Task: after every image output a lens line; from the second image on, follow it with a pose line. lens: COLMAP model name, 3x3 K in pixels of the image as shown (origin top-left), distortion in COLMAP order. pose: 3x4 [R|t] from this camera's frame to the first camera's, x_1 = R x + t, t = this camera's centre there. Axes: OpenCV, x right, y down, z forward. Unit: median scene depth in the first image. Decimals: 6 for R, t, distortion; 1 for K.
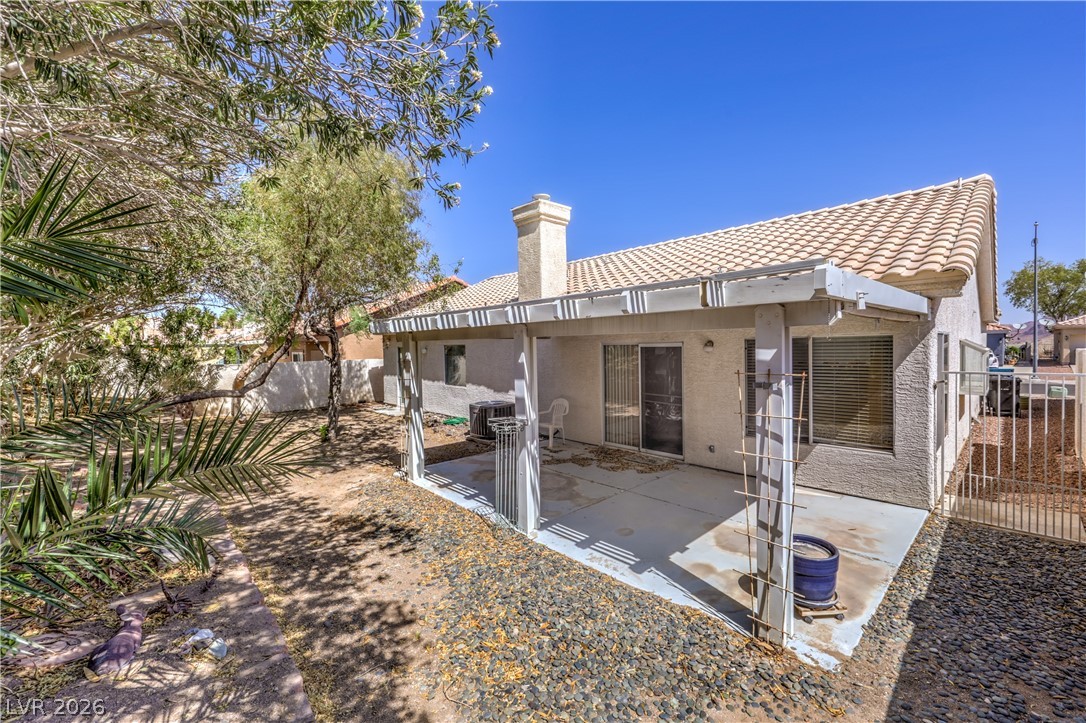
lens RADIAL K [[444.9, 0, 551.0], [0, 444.9, 353.4], [0, 0, 1]] dist [0.001575, 0.000180]
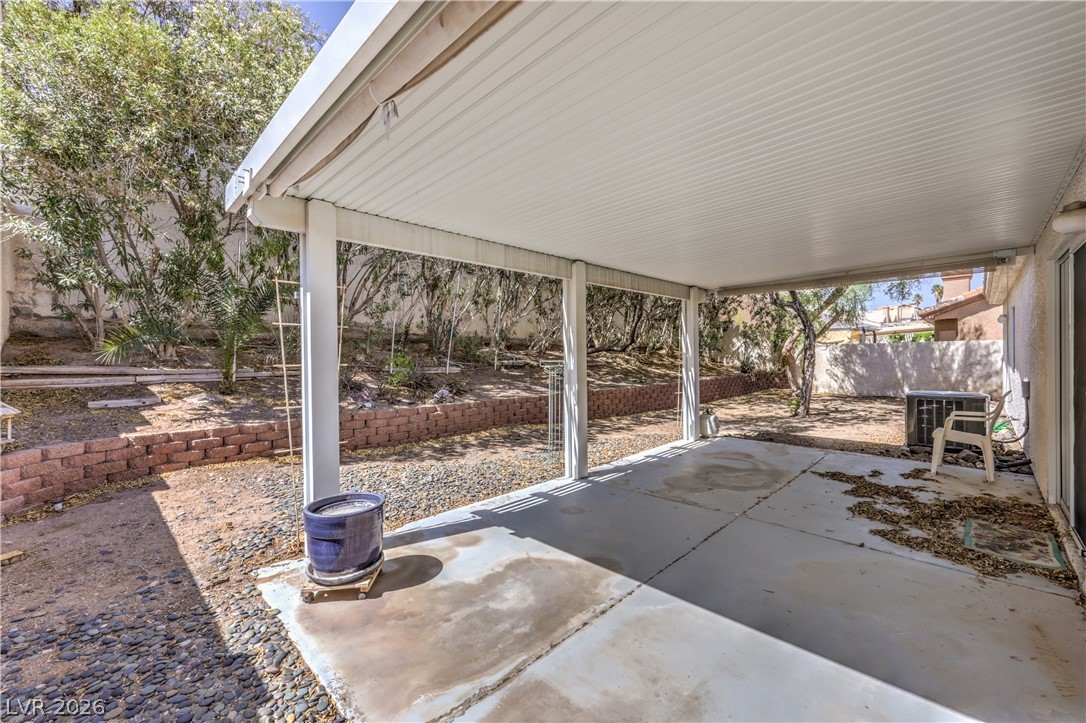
lens RADIAL K [[444.9, 0, 551.0], [0, 444.9, 353.4], [0, 0, 1]] dist [0.001575, 0.000180]
pose [[0.029665, 0.013558, -0.999468, 1.083909], [-0.010243, 0.999860, 0.013259, 0.130168], [0.999507, 0.009844, 0.029799, 1.069064]]
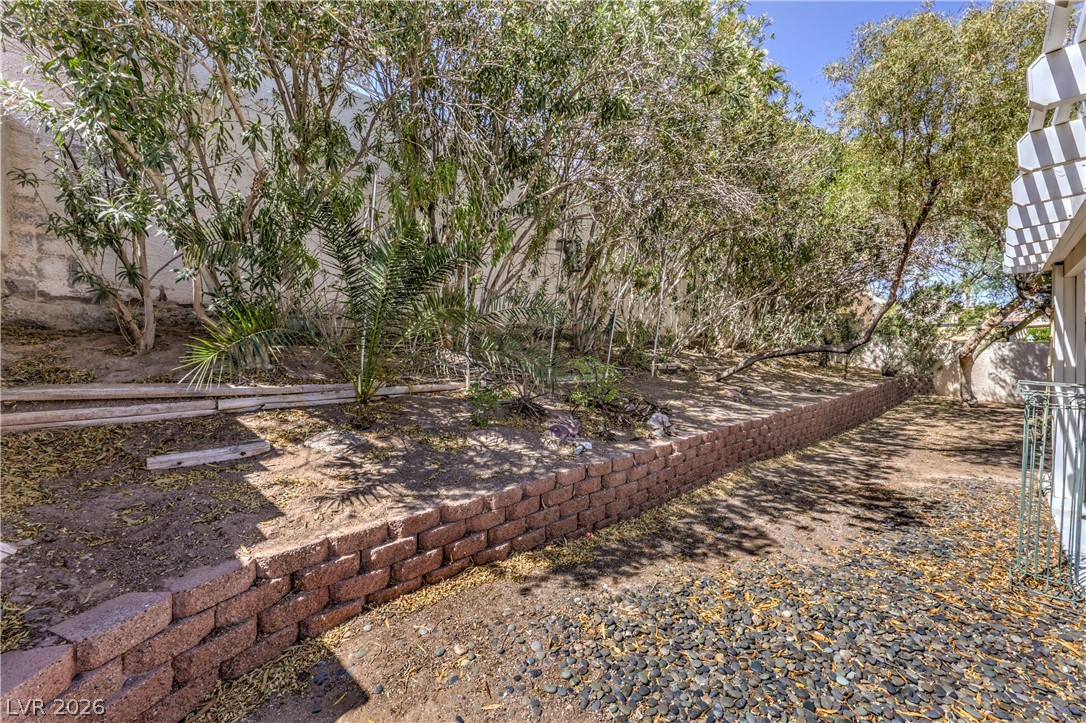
lens RADIAL K [[450.7, 0, 546.6], [0, 450.7, 345.6], [0, 0, 1]] dist [-0.000017, 0.000205]
pose [[0.023987, 0.011466, -0.999647, 0.497272], [-0.016442, 0.999804, 0.011074, 0.118661], [0.999577, 0.016170, 0.024171, 0.411372]]
